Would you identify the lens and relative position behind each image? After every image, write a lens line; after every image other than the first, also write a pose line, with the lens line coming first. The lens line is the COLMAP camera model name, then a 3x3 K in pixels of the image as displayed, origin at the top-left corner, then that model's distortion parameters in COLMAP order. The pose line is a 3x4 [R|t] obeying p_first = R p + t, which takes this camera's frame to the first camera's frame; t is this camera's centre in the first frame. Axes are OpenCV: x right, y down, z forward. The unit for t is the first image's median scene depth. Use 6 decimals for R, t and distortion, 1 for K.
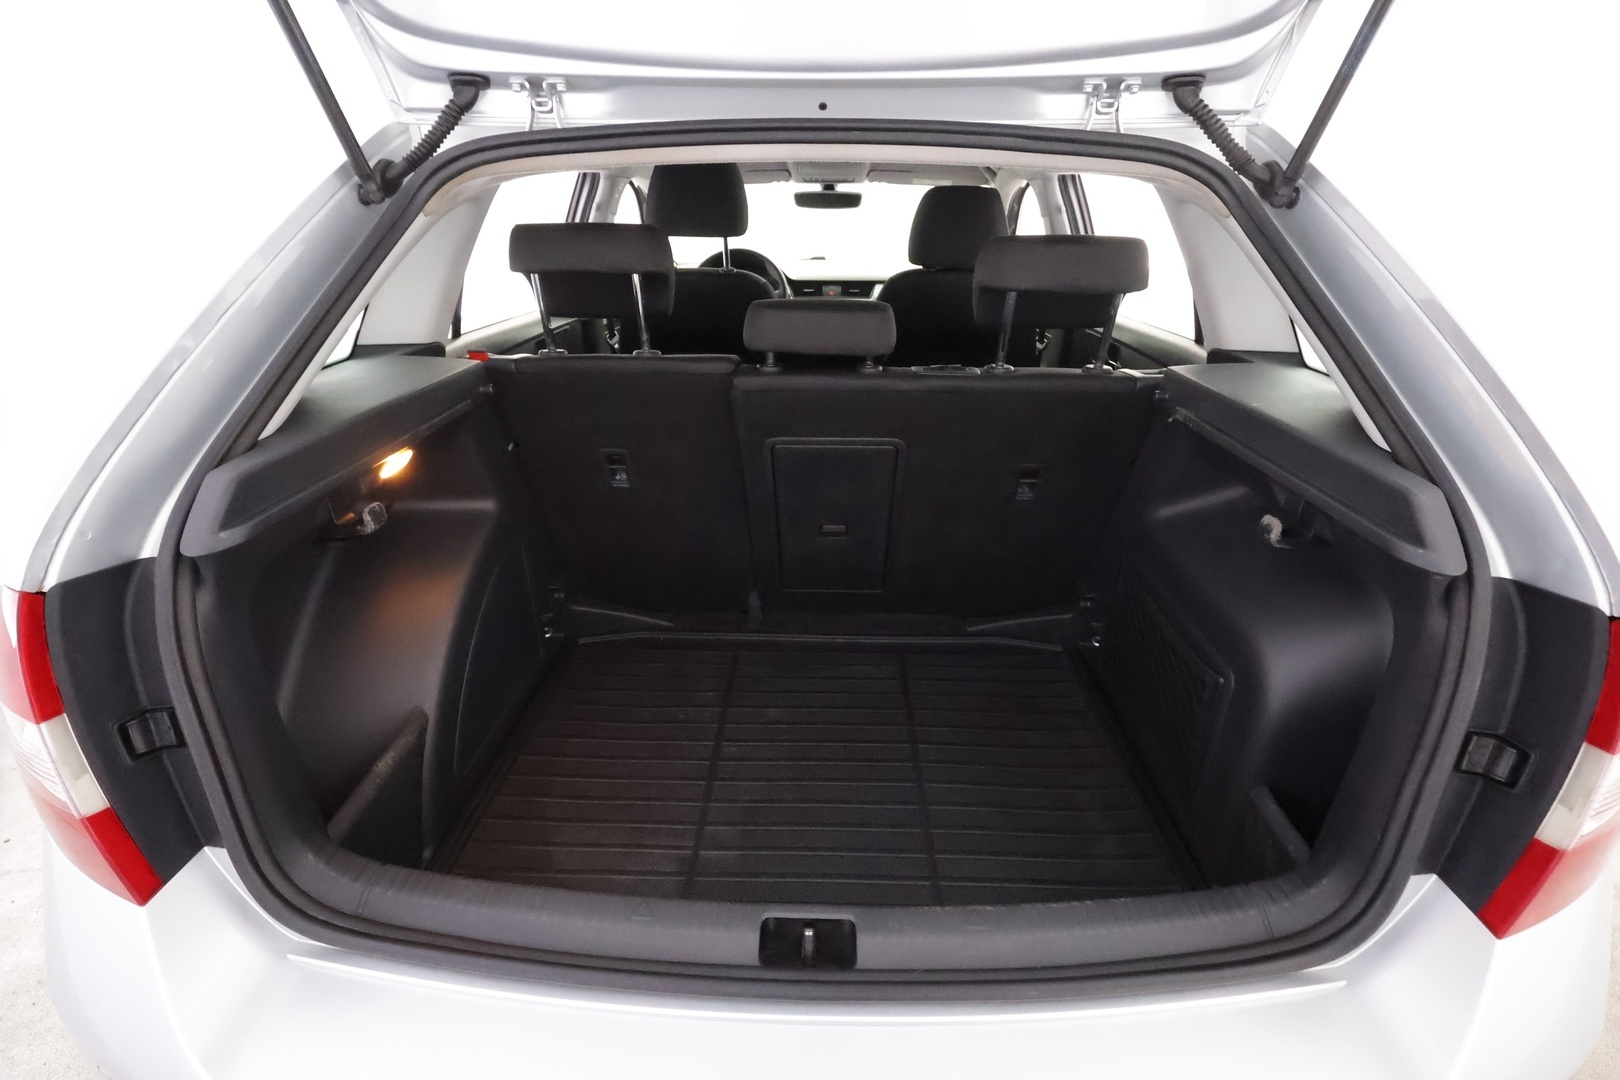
lens RADIAL K [[758.2, 0, 755.8], [0, 758.2, 543.3], [0, 0, 1]] dist [0.001836, 0.000415]
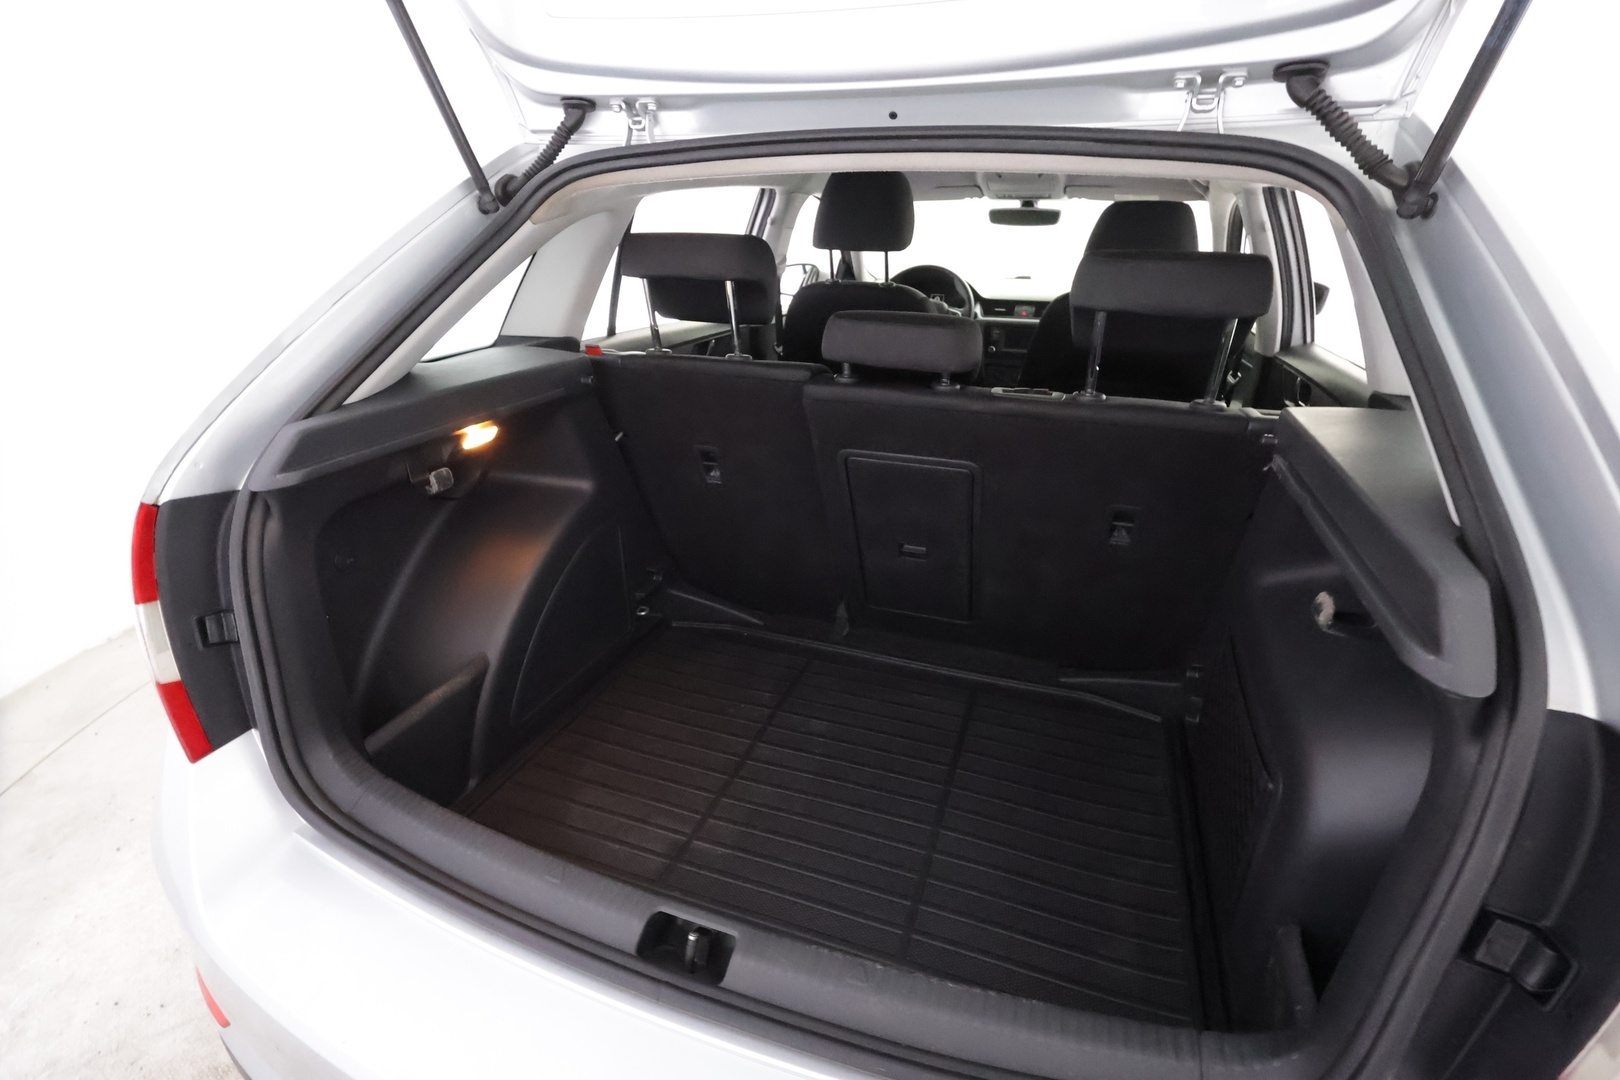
lens RADIAL K [[745.1, 0, 810.0], [0, 745.1, 540.0], [0, 0, 1]] dist [0.000477, 0.000714]
pose [[0.948968, 0.127514, -0.288444, 0.310128], [-0.133997, 0.990978, -0.002756, -0.013807], [0.285490, 0.041266, 0.957493, 0.064502]]
